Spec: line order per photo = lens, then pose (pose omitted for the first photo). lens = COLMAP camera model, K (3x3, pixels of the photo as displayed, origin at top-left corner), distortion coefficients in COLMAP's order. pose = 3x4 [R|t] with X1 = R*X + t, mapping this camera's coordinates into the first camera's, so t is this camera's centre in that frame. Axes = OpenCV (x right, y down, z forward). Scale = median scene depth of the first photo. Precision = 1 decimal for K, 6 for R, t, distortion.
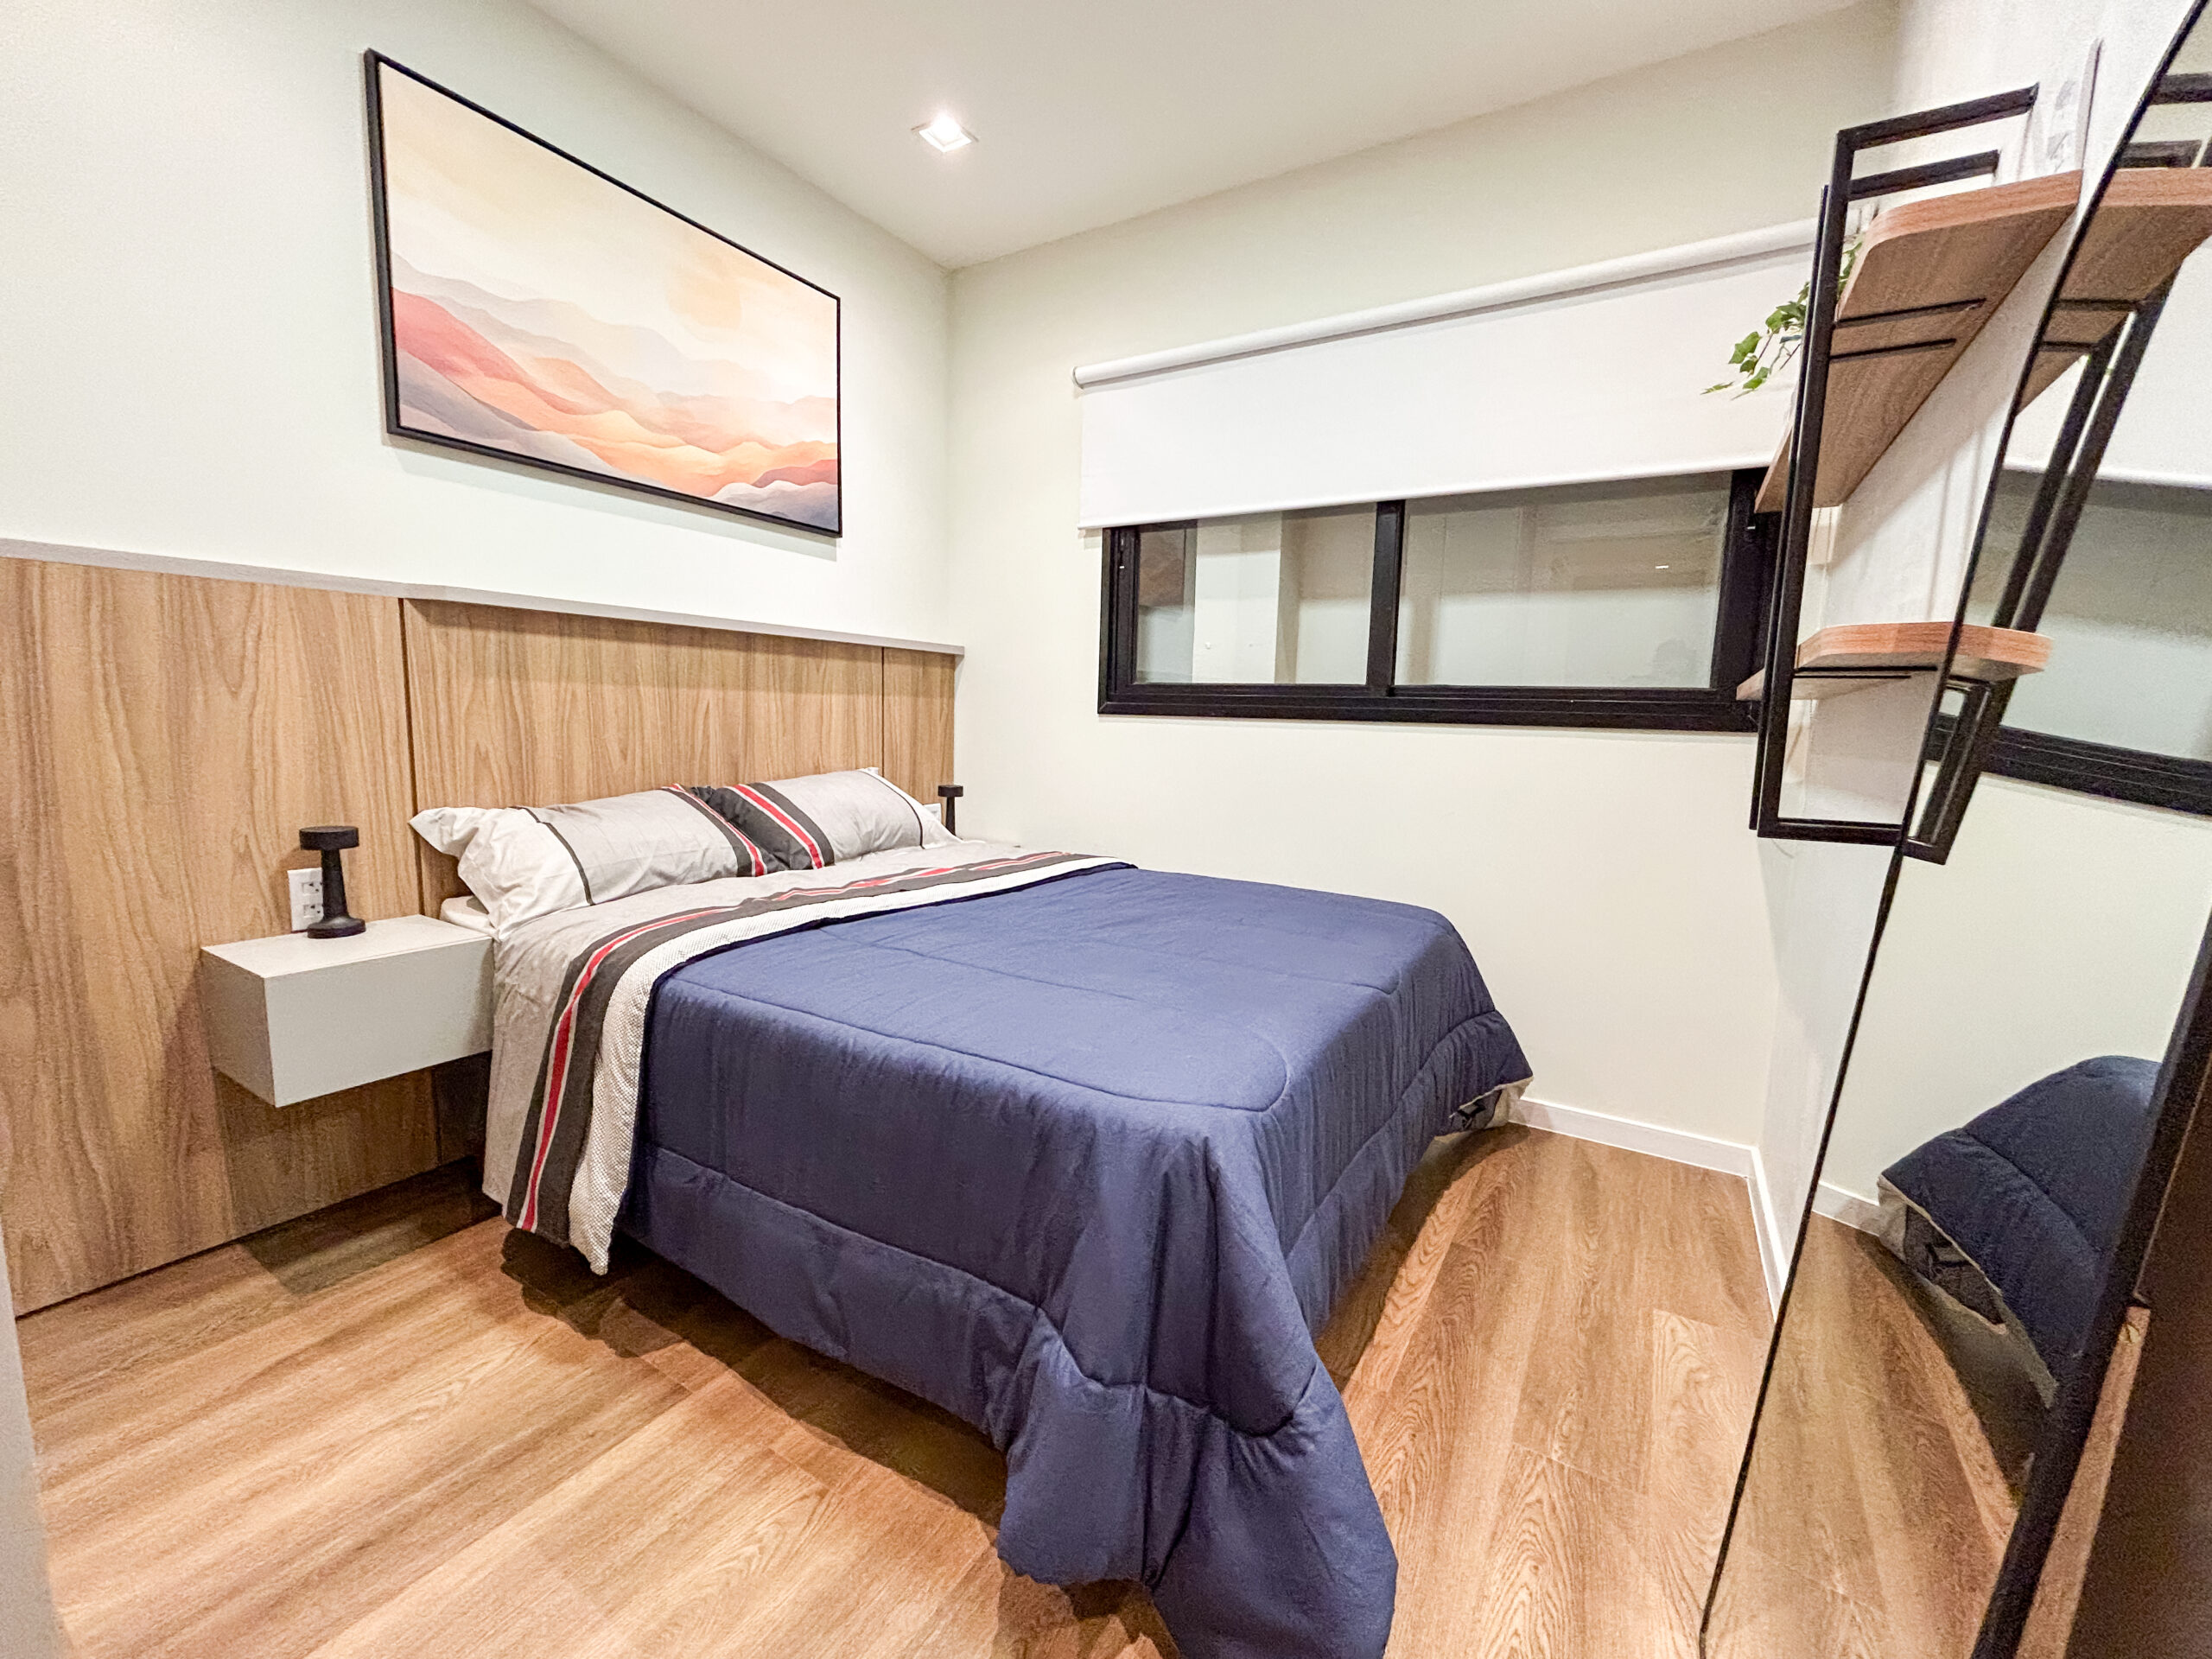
lens RADIAL K [[901.4, 0, 1106.5], [0, 901.4, 828.0], [0, 0, 1]] dist [-0.012217, 0.001606]
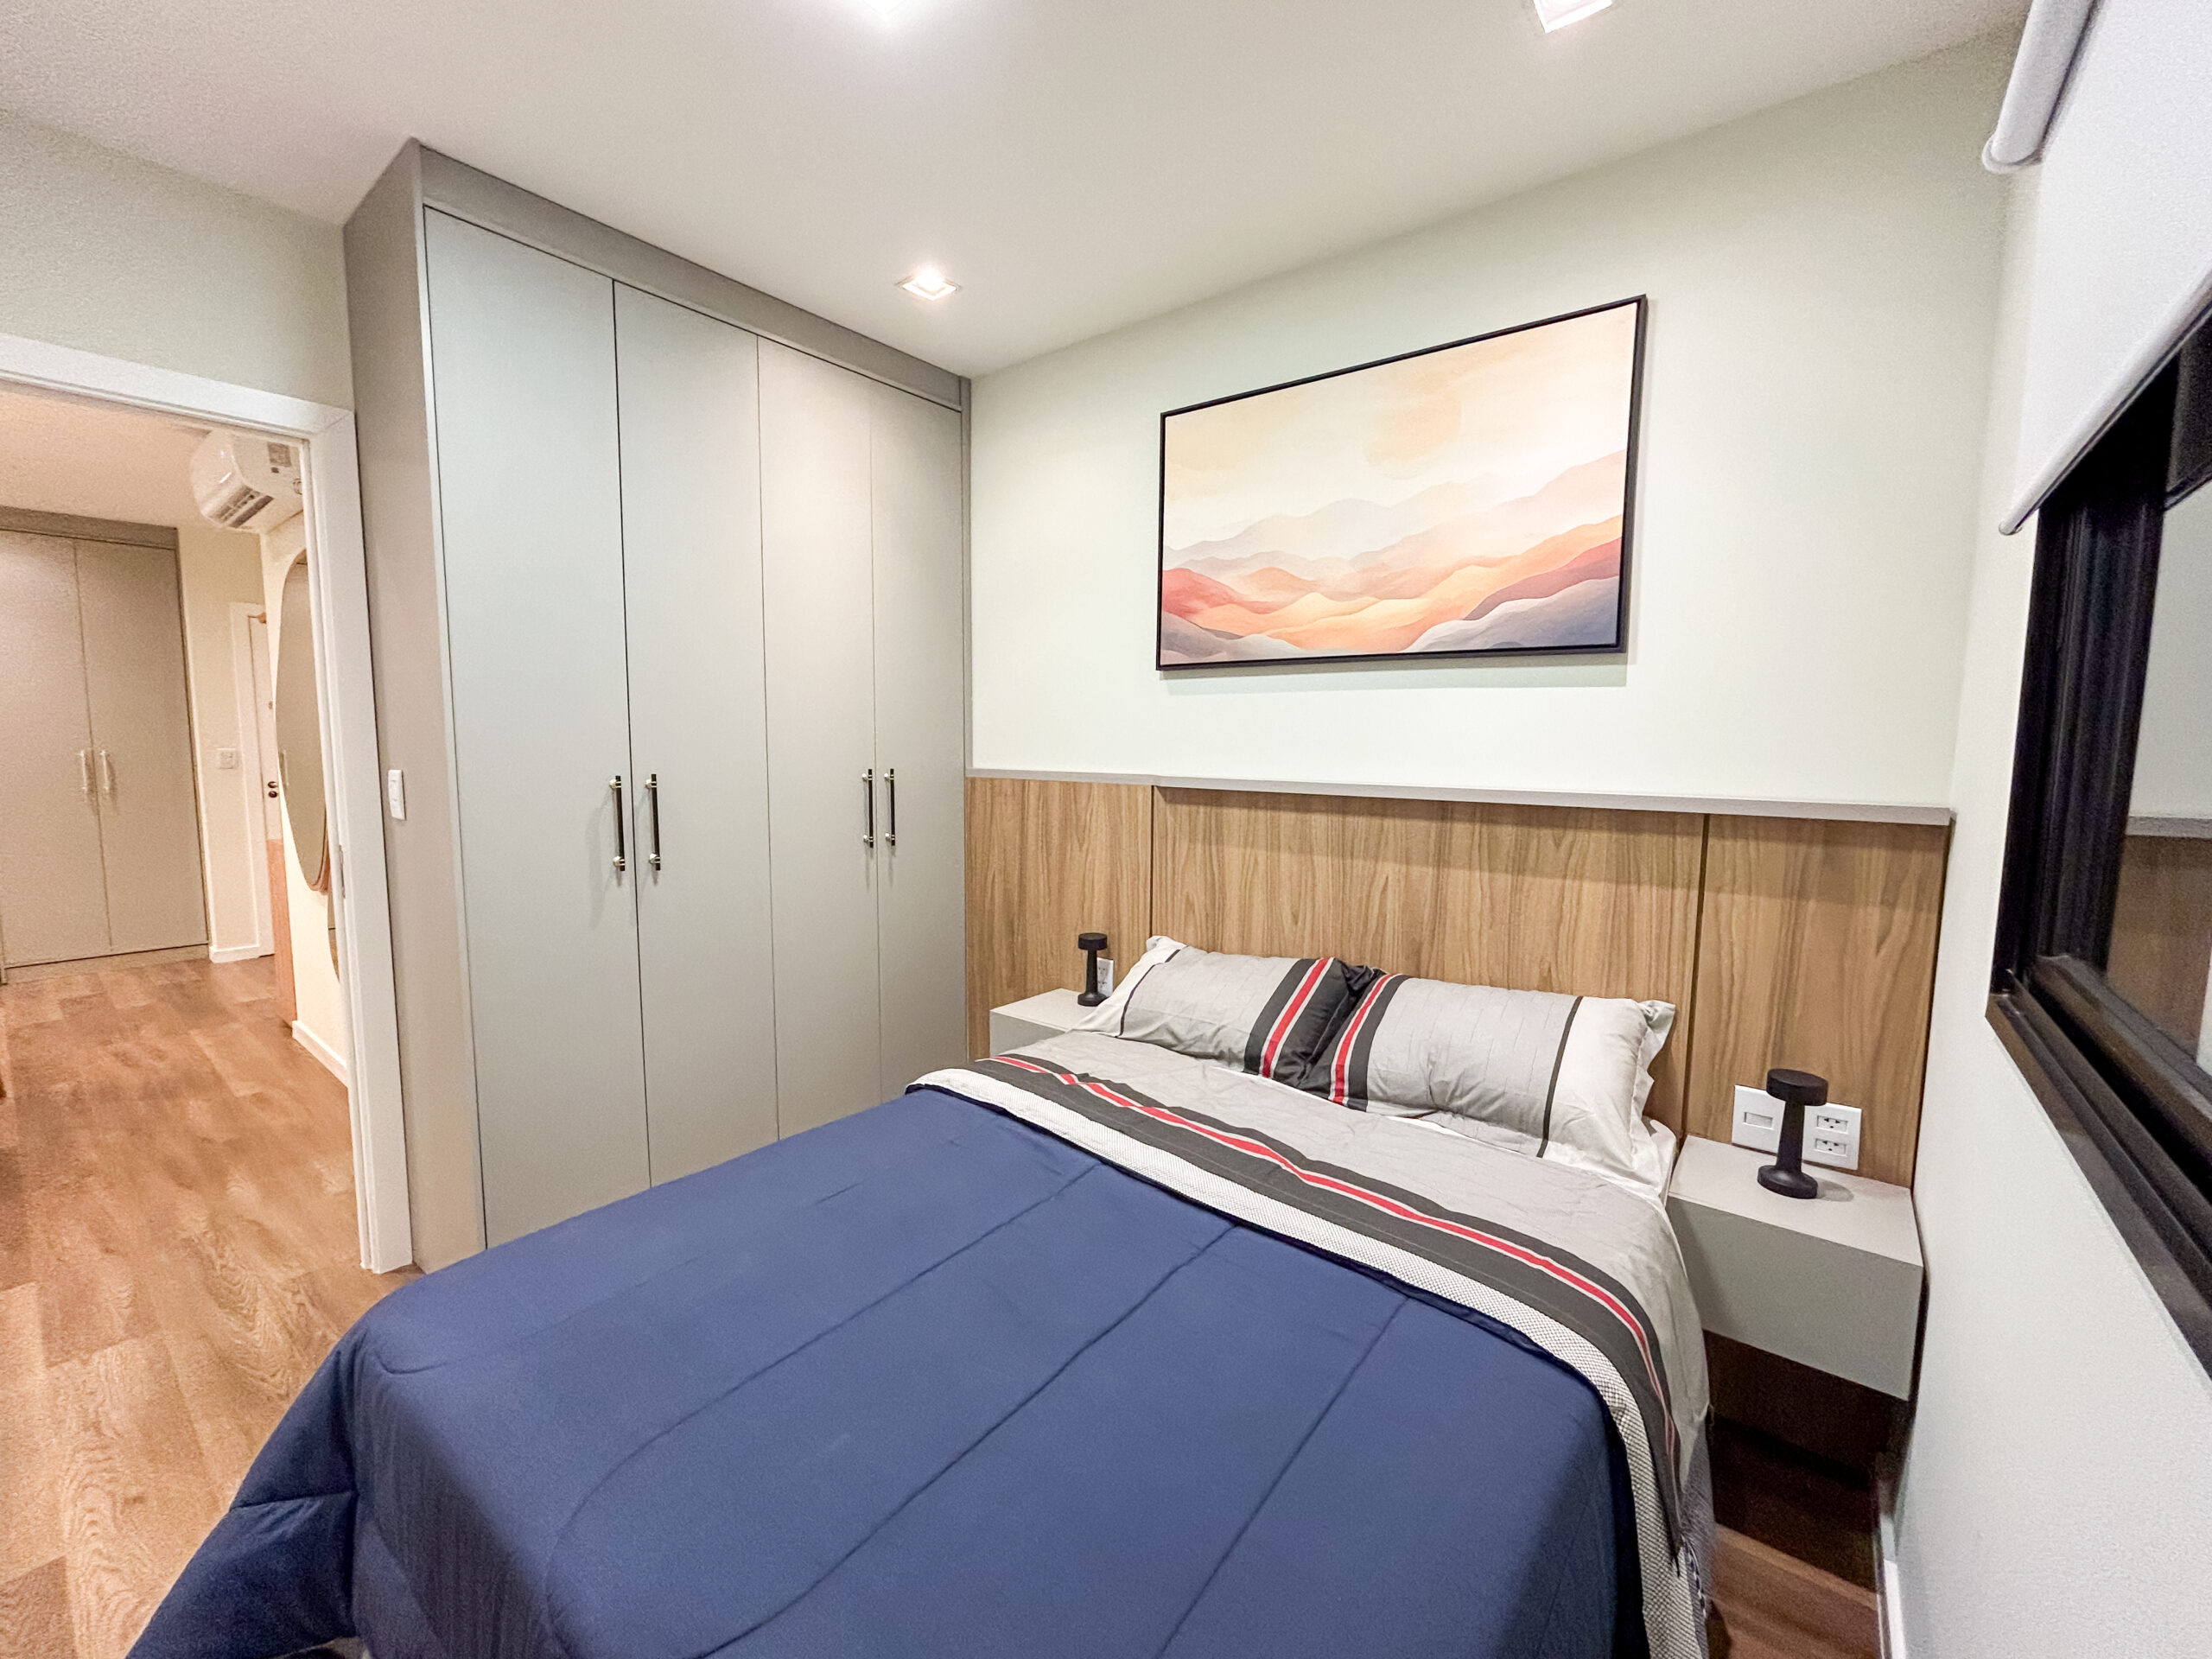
lens RADIAL K [[901.4, 0, 1109.9], [0, 901.4, 828.9], [0, 0, 1]] dist [-0.012217, 0.001606]
pose [[-0.117355, 0.070212, -0.990605, 0.533610], [-0.138241, 0.986631, 0.086307, -0.256077], [0.983421, 0.147071, -0.106080, 0.925634]]
